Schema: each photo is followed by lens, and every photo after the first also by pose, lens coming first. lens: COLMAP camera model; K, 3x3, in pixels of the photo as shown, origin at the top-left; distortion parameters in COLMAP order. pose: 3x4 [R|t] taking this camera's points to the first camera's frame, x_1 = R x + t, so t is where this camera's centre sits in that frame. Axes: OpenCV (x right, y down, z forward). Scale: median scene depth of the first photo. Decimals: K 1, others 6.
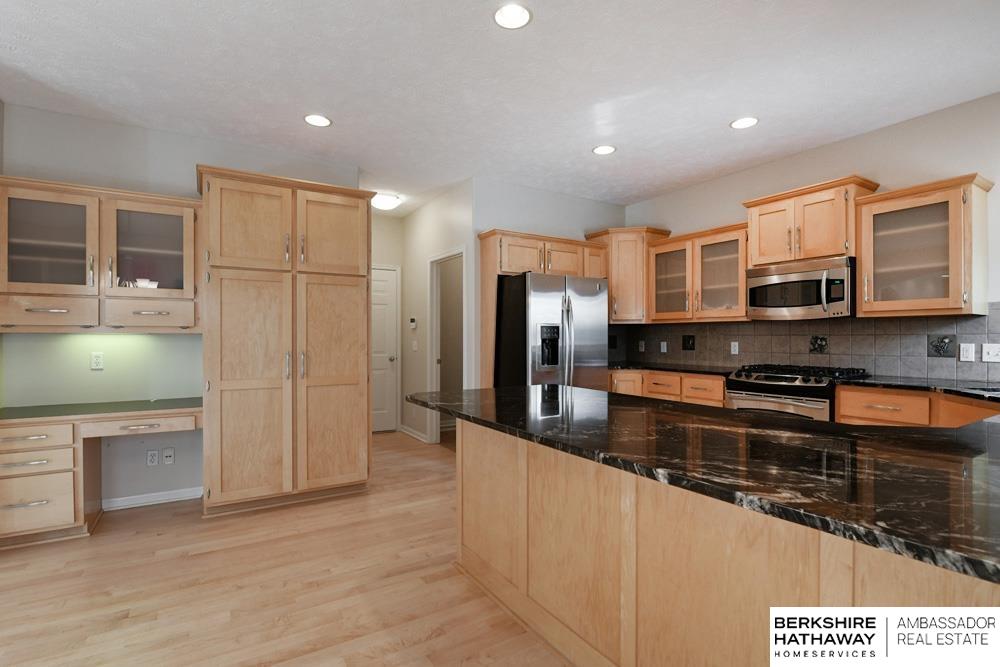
lens RADIAL K [[481.1, 0, 502.3], [0, 481.1, 338.5], [0, 0, 1]] dist [-0.014906, 0.000244]
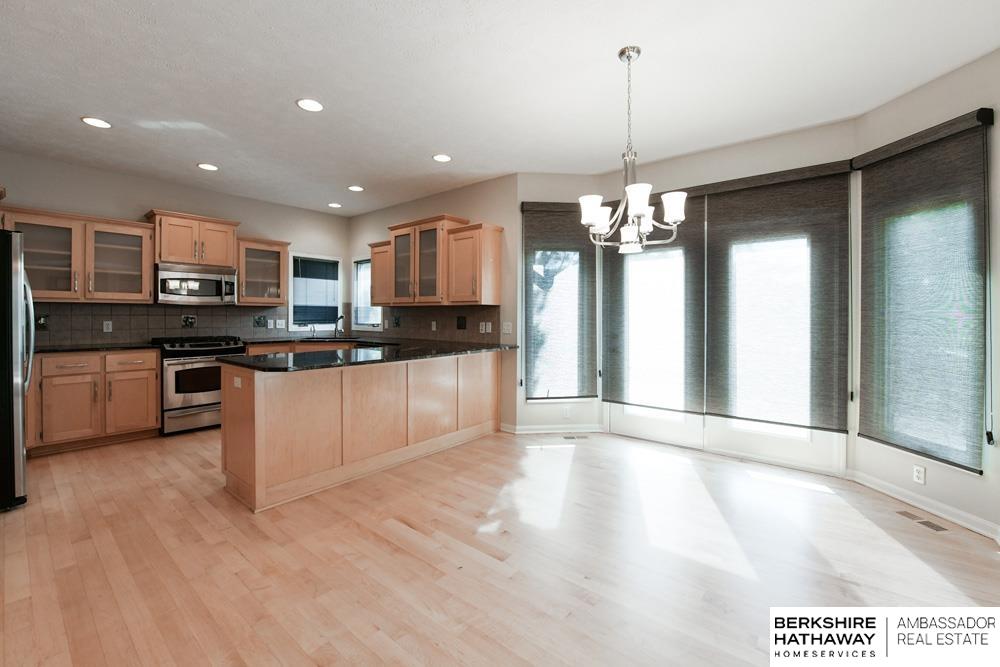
lens RADIAL K [[413.3, 0, 499.8], [0, 413.3, 316.7], [0, 0, 1]] dist [-0.025091, -0.000627]
pose [[-0.318461, -0.002162, 0.947933, -0.892711], [0.000231, 0.999997, 0.002359, -0.006756], [-0.947936, 0.000970, -0.318460, 0.543496]]
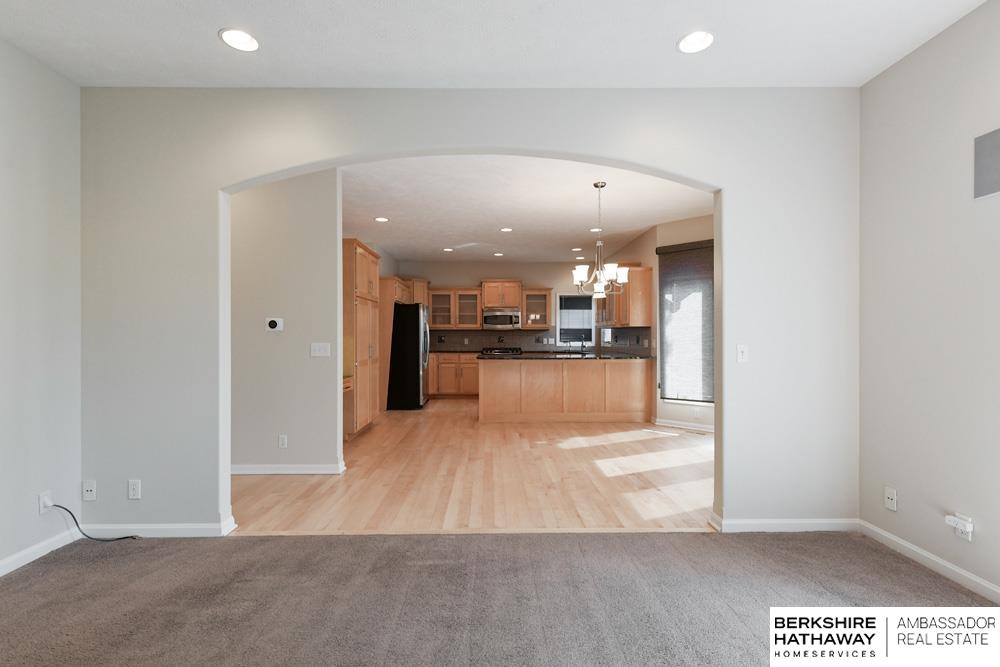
lens RADIAL K [[459.3, 0, 492.7], [0, 459.3, 338.1], [0, 0, 1]] dist [0.011332, -0.000153]
pose [[0.527686, -0.002588, 0.849435, -1.596407], [0.004024, 0.999992, 0.000546, 0.004799], [-0.849430, 0.003130, 0.527692, -0.289412]]
